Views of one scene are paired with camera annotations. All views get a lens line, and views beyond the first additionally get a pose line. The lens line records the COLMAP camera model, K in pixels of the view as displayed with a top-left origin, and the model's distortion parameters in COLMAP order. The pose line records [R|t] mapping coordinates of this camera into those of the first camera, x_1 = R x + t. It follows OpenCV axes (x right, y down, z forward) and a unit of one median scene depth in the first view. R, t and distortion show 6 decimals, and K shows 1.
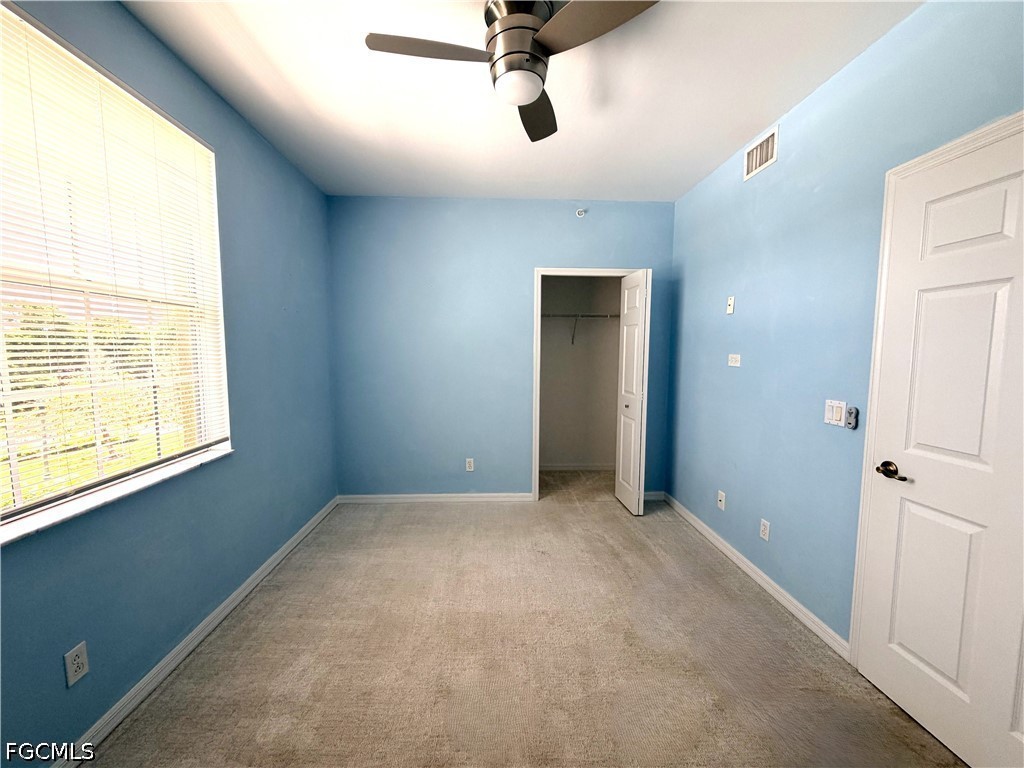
lens RADIAL K [[407.8, 0, 508.5], [0, 407.8, 385.7], [0, 0, 1]] dist [-0.000035, -0.000053]
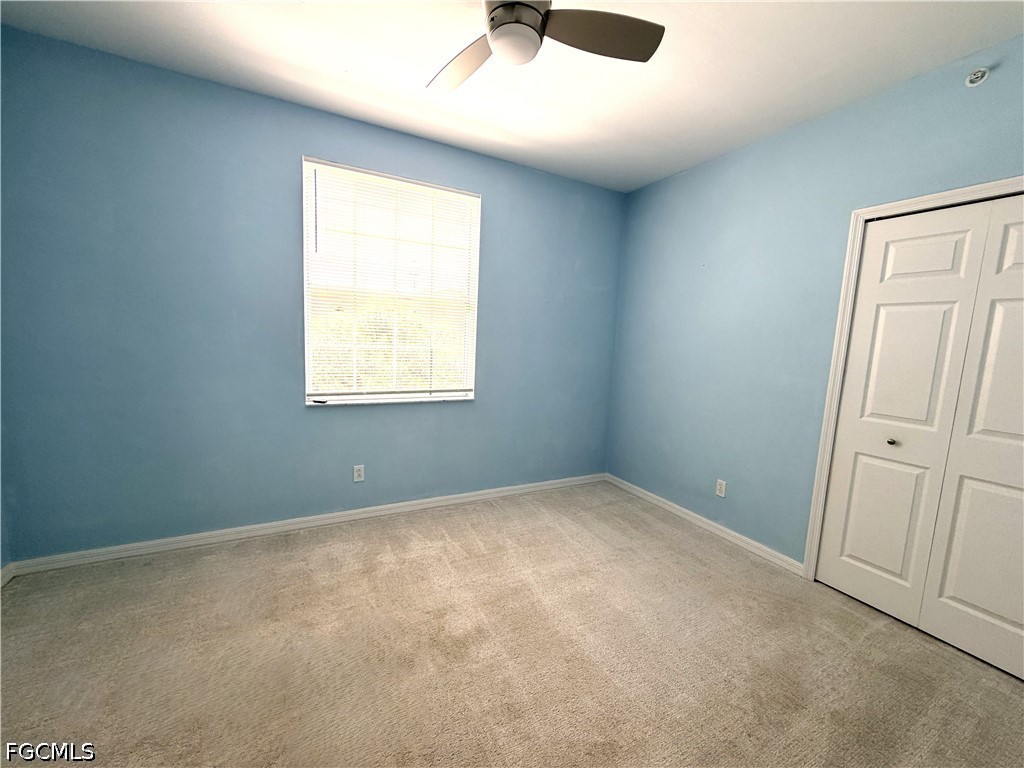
lens RADIAL K [[407.8, 0, 508.5], [0, 407.8, 385.7], [0, 0, 1]] dist [-0.000035, -0.000053]
pose [[0.422970, 0.122723, -0.897795, 0.509748], [-0.125530, 0.989169, 0.076073, -0.011746], [0.897406, 0.080524, 0.433795, 0.340265]]
